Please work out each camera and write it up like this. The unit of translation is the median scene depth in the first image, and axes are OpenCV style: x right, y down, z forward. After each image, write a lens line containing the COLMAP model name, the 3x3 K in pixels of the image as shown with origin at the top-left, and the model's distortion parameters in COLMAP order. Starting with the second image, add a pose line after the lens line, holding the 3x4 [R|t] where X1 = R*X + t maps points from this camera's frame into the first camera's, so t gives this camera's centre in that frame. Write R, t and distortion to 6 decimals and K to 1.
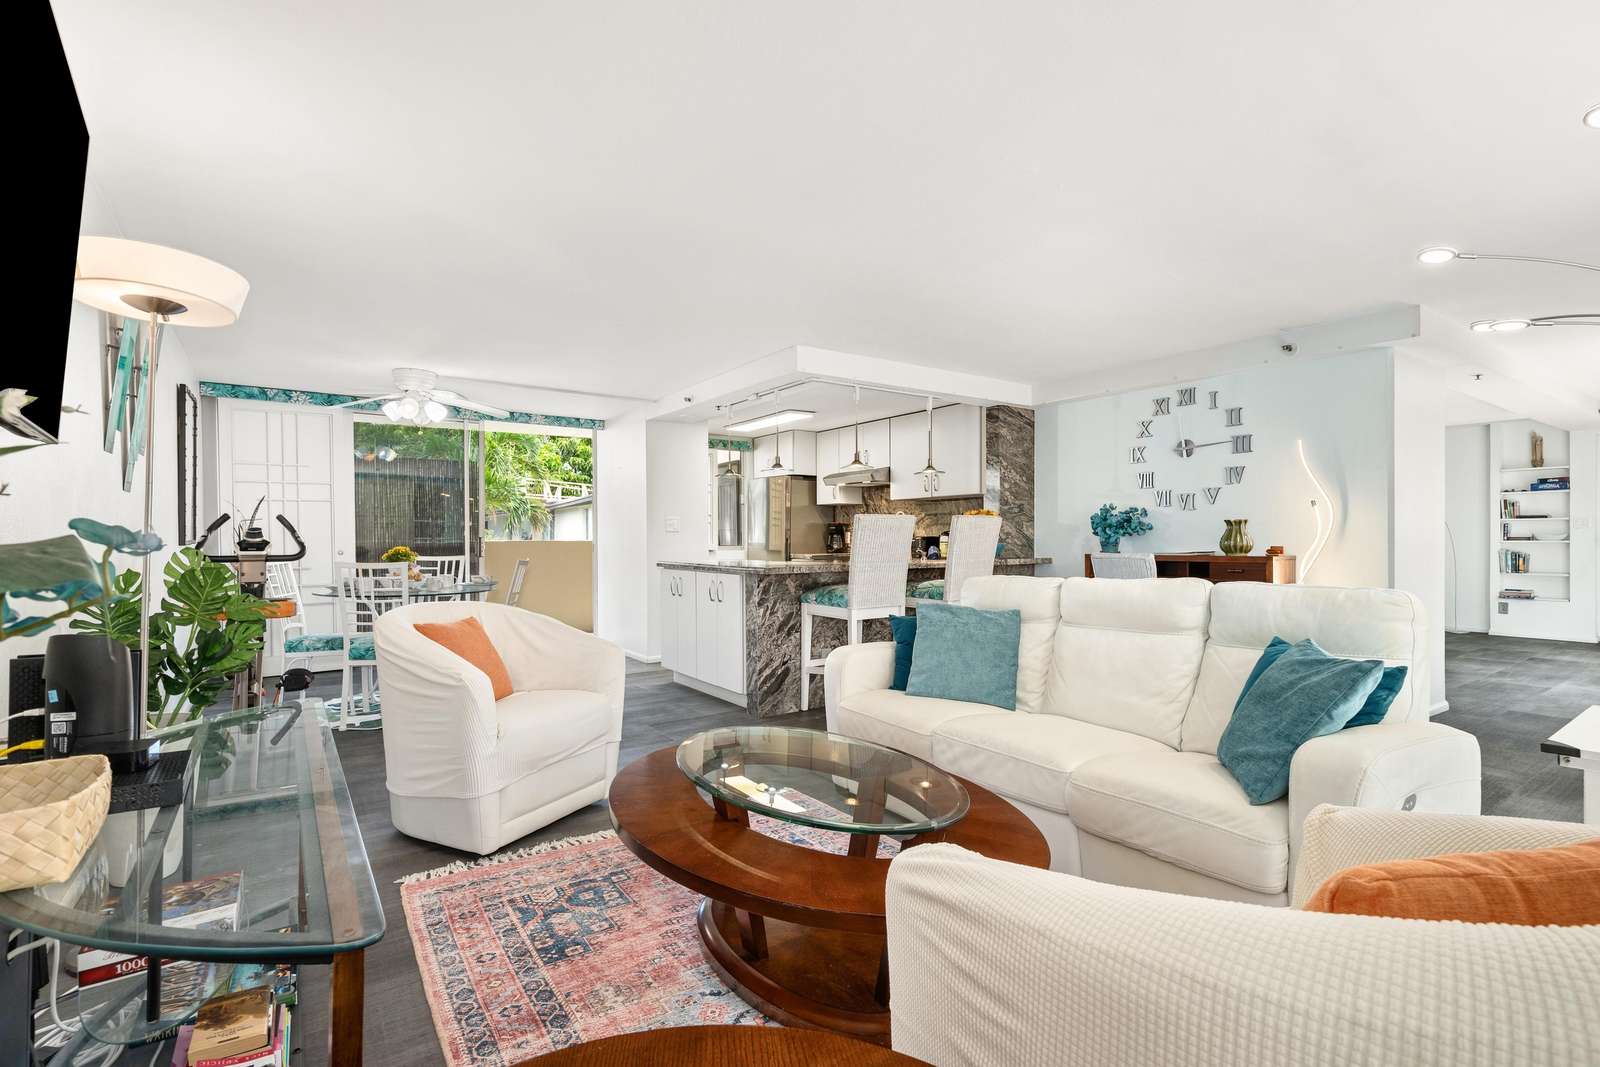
lens RADIAL K [[729.0, 0, 792.3], [0, 729.0, 539.3], [0, 0, 1]] dist [-0.002210, -0.000297]
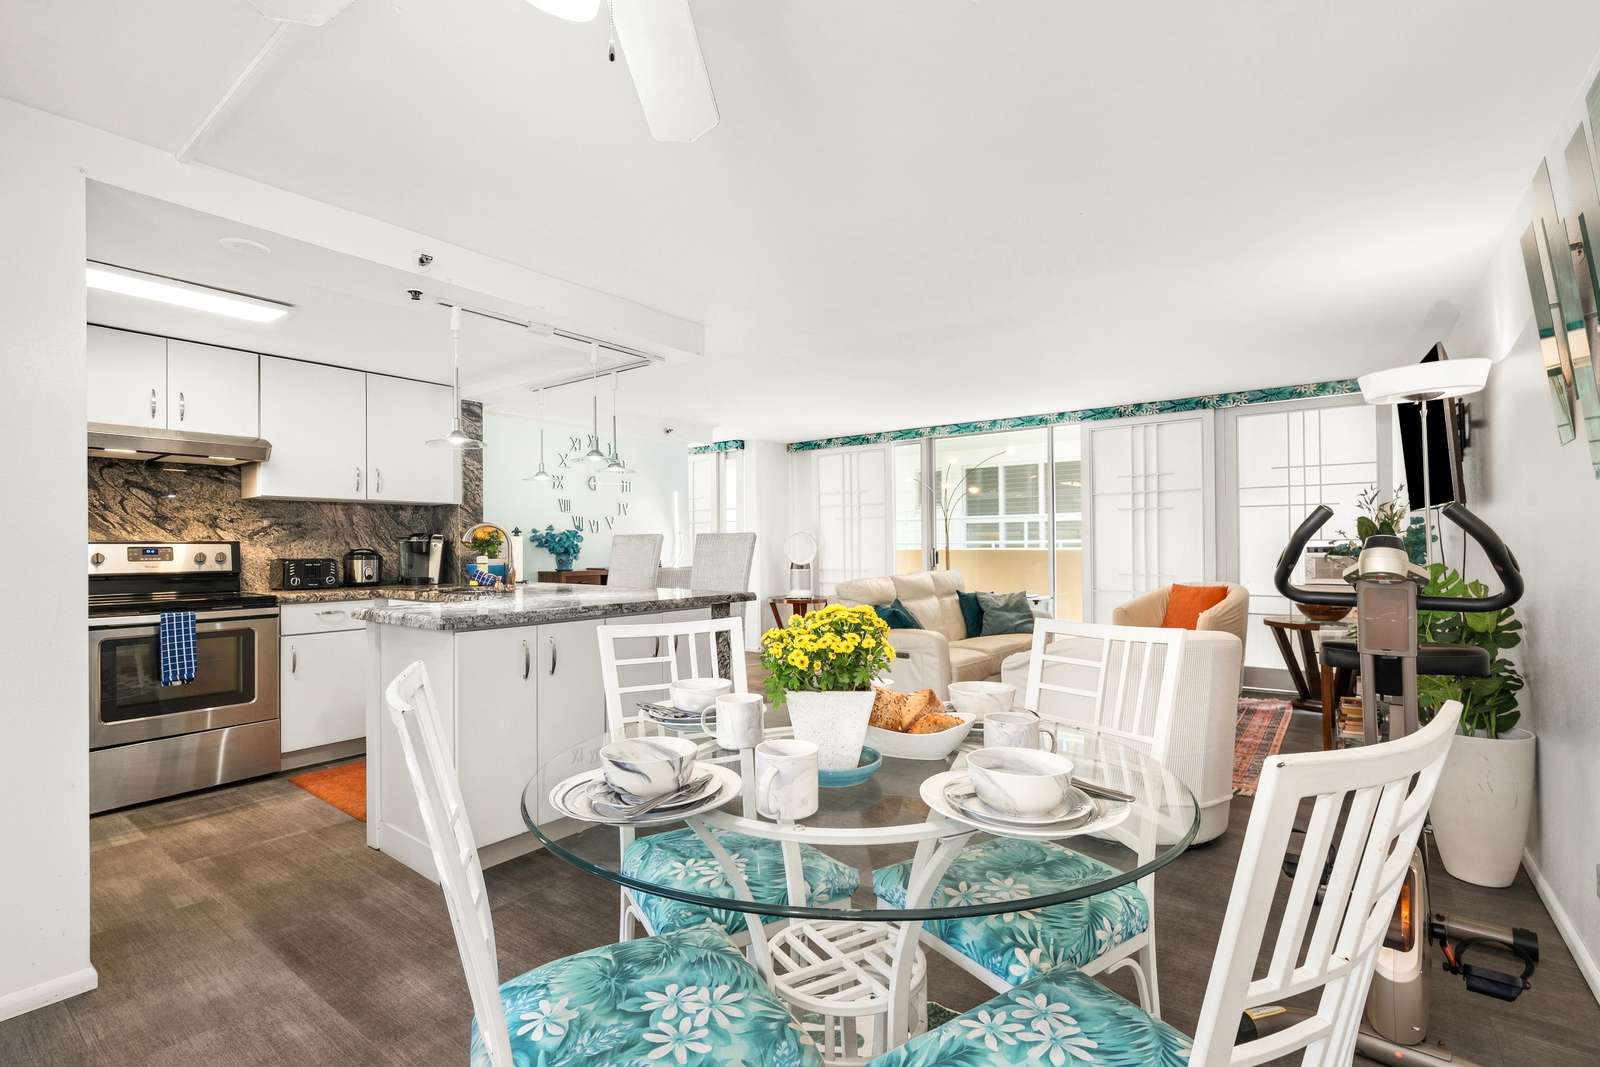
lens RADIAL K [[743.5, 0, 798.0], [0, 743.5, 540.9], [0, 0, 1]] dist [-0.002446, 0.000077]
pose [[-0.307541, 0.015484, 0.951409, -0.763130], [0.011843, 0.999852, -0.012445, -0.008011], [-0.951461, 0.007440, -0.307679, 1.051259]]
